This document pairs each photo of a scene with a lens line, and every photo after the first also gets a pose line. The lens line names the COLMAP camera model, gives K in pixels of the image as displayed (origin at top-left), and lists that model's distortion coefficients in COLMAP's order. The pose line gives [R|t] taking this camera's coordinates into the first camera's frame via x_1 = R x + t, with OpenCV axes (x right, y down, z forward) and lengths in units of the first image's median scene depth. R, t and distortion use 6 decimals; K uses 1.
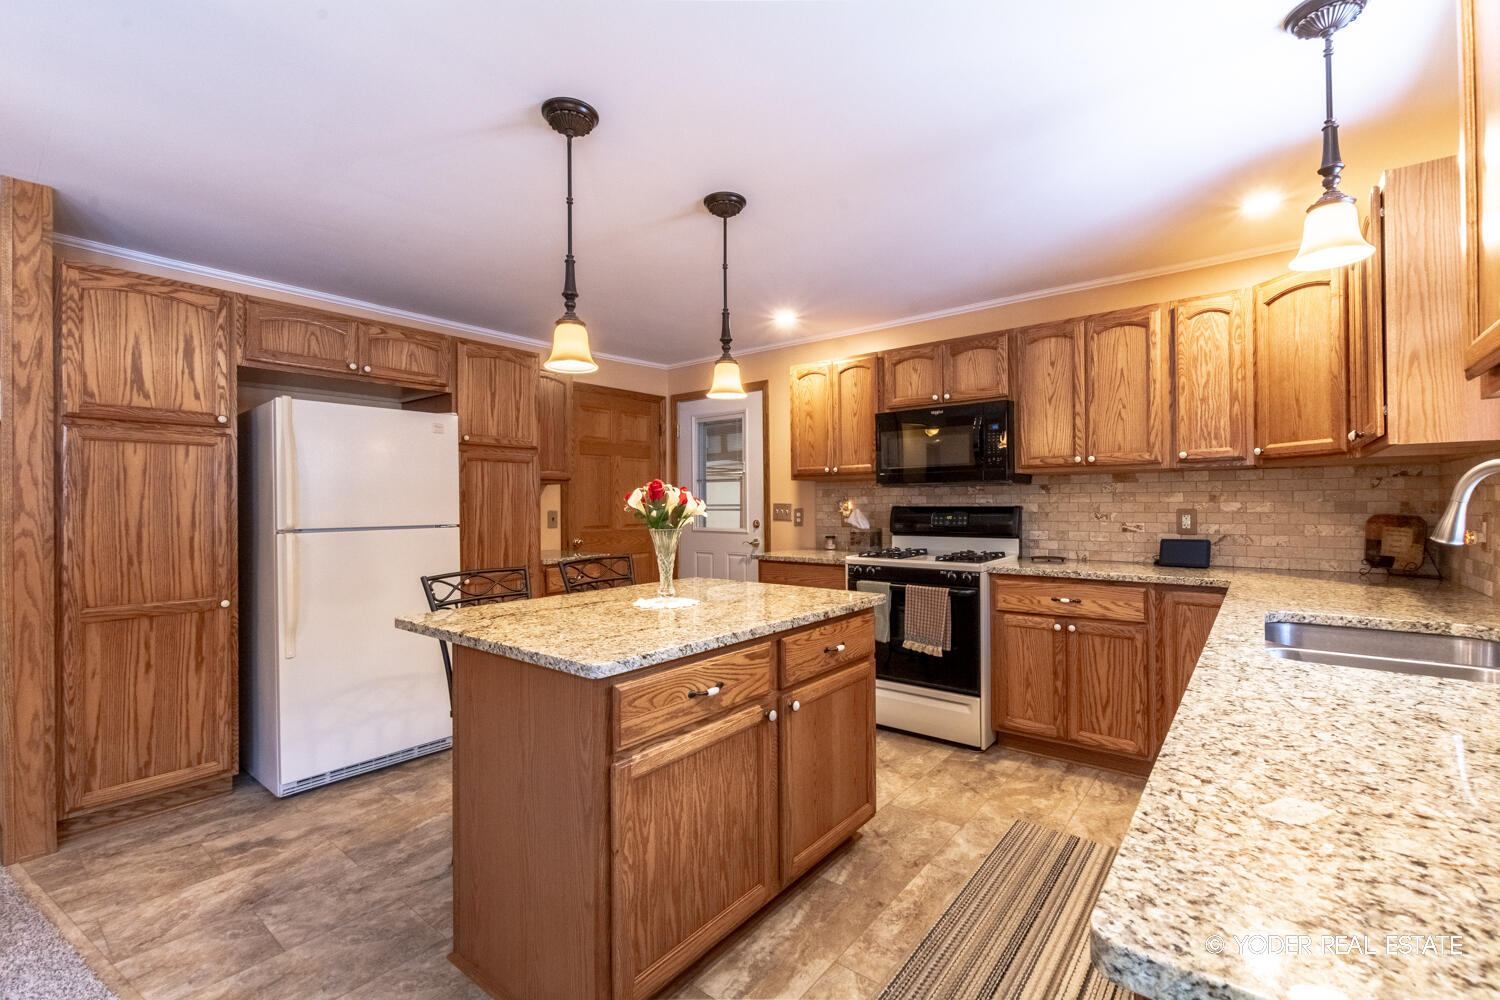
lens RADIAL K [[651.5, 0, 752.4], [0, 651.5, 502.0], [0, 0, 1]] dist [0.002538, -0.001005]
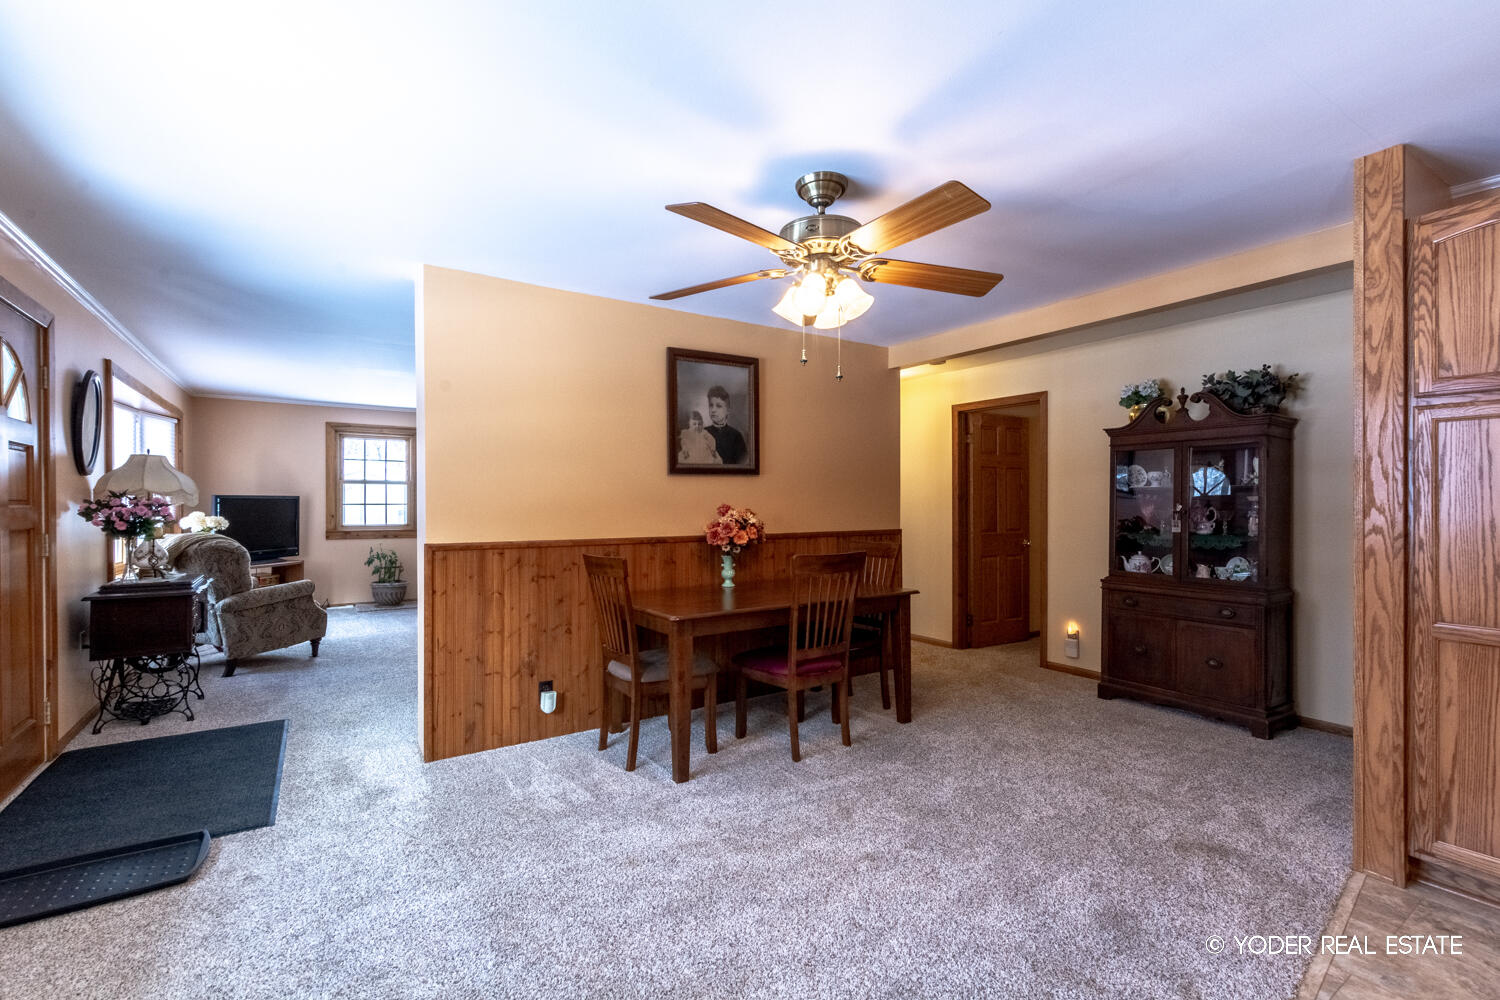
lens RADIAL K [[664.8, 0, 751.2], [0, 664.8, 502.6], [0, 0, 1]] dist [0.005868, -0.003828]
pose [[-0.305986, 0.007568, -0.952006, 0.060290], [0.005014, 0.999967, 0.006338, -0.001181], [0.952023, -0.002835, -0.306014, 0.369123]]
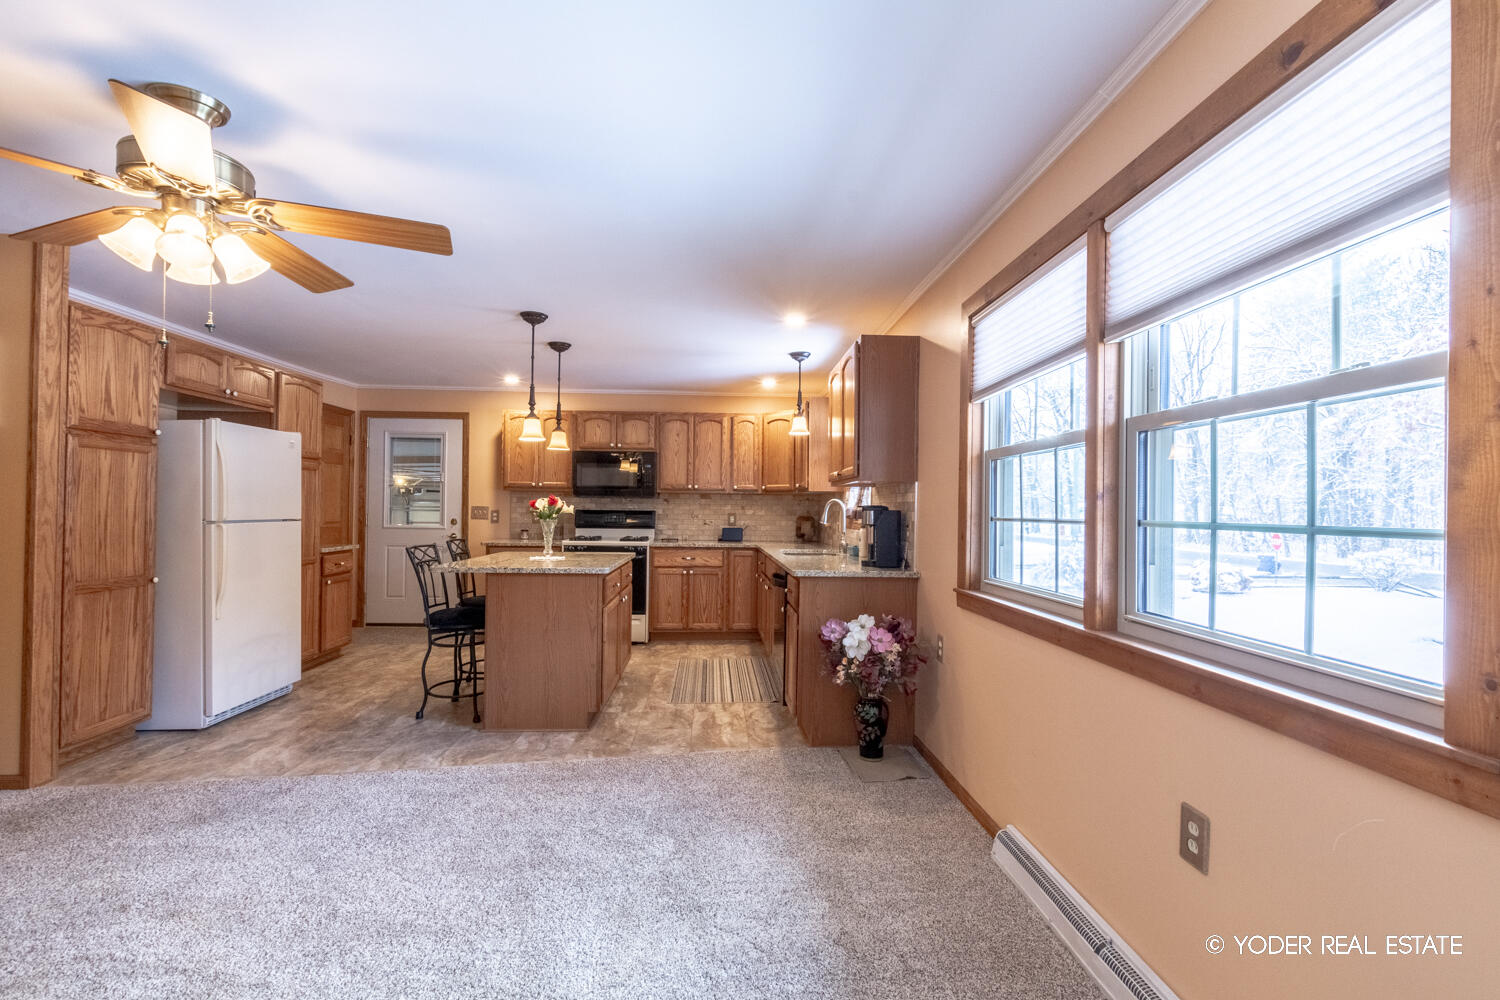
lens RADIAL K [[671.6, 0, 752.6], [0, 671.6, 502.0], [0, 0, 1]] dist [0.003695, -0.001774]
pose [[0.744845, 0.022246, 0.666867, -0.814597], [-0.017974, 0.999750, -0.013275, 0.003323], [-0.666996, -0.002099, 0.745058, -0.717583]]
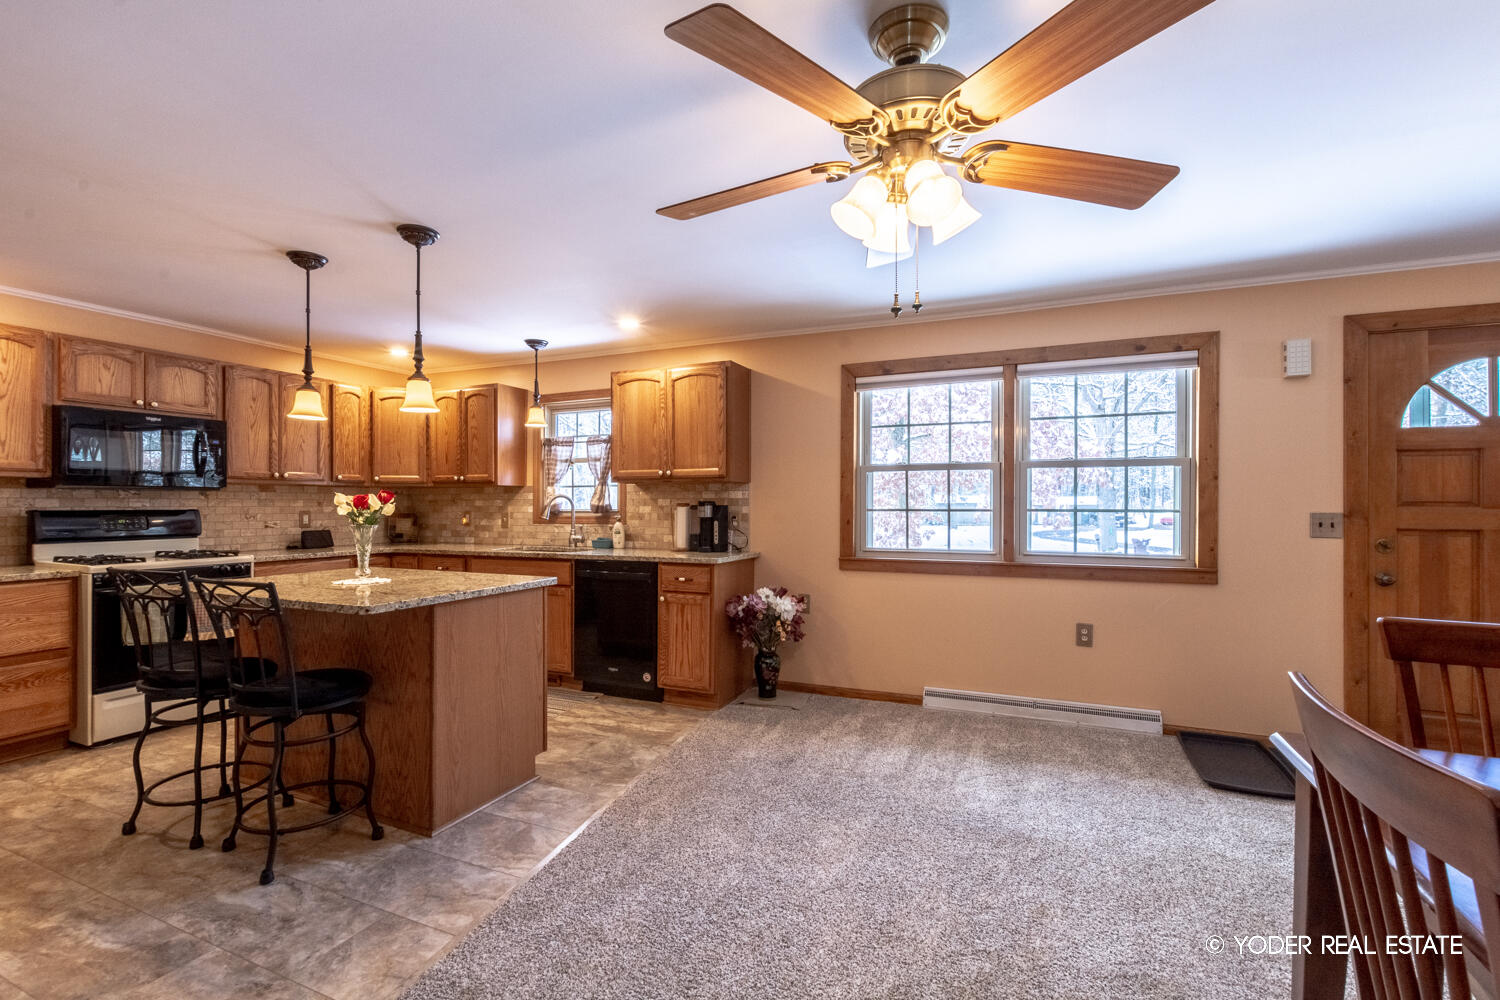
lens RADIAL K [[664.8, 0, 751.2], [0, 664.8, 502.6], [0, 0, 1]] dist [0.005868, -0.003828]
pose [[-0.259492, 0.008824, 0.965705, -1.315113], [-0.000133, 0.999958, -0.009173, 0.006632], [-0.965745, -0.002509, -0.259479, 0.474090]]
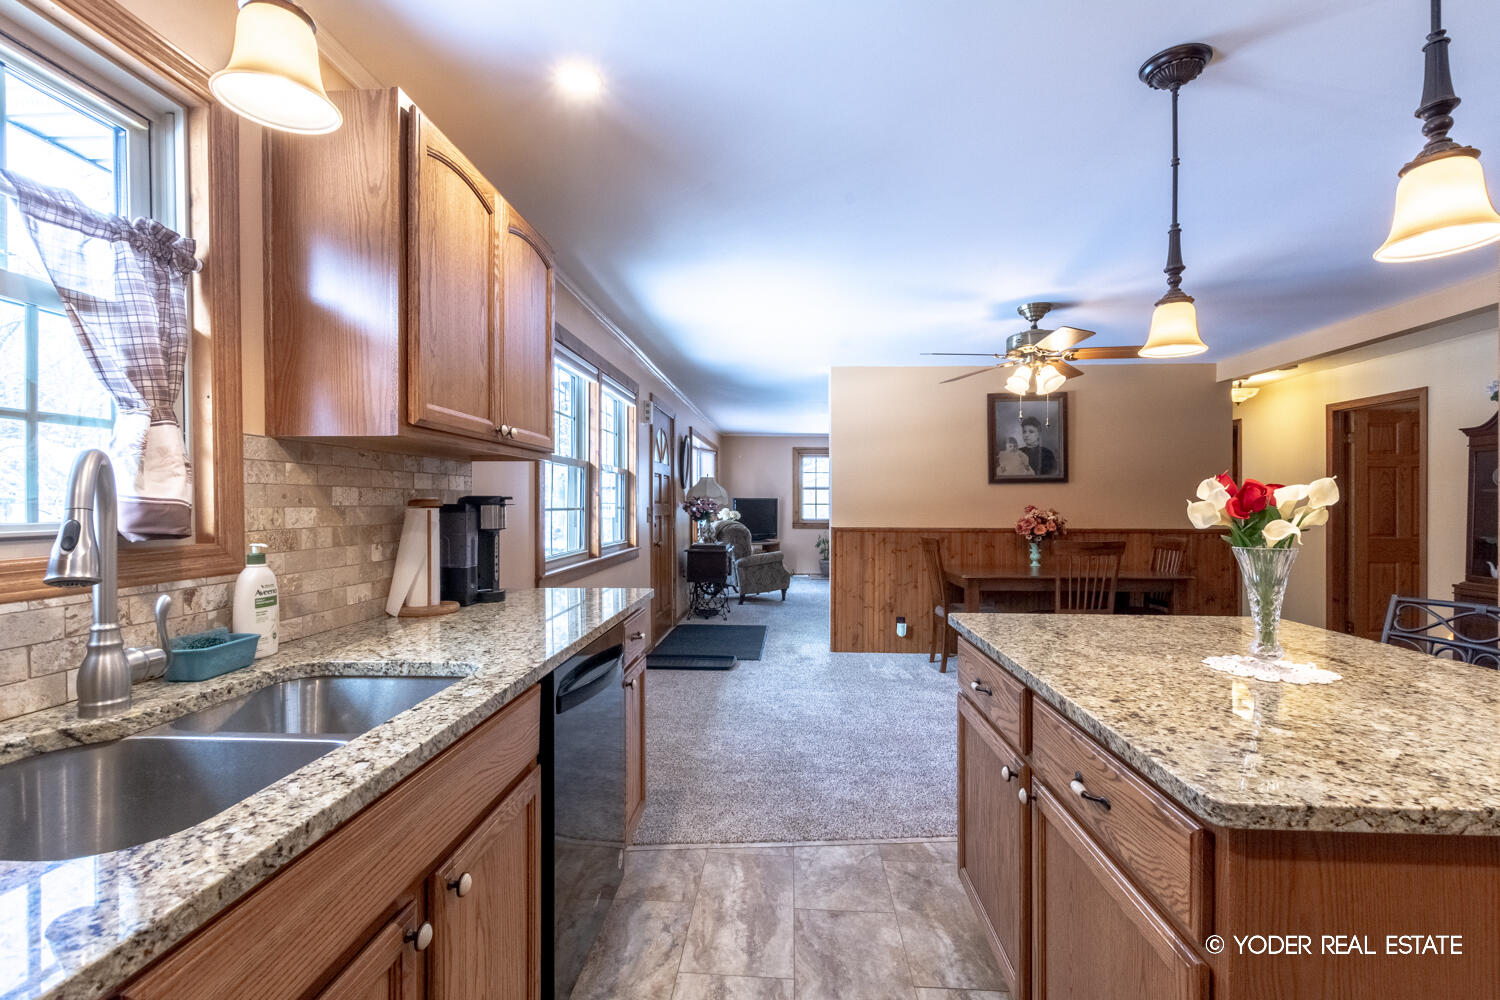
lens RADIAL K [[664.8, 0, 751.2], [0, 664.8, 502.6], [0, 0, 1]] dist [0.005868, -0.003828]
pose [[-0.816090, 0.005209, -0.577902, 0.501551], [0.005093, 0.999985, 0.001821, -0.003854], [0.577903, -0.001457, -0.816104, 0.988142]]
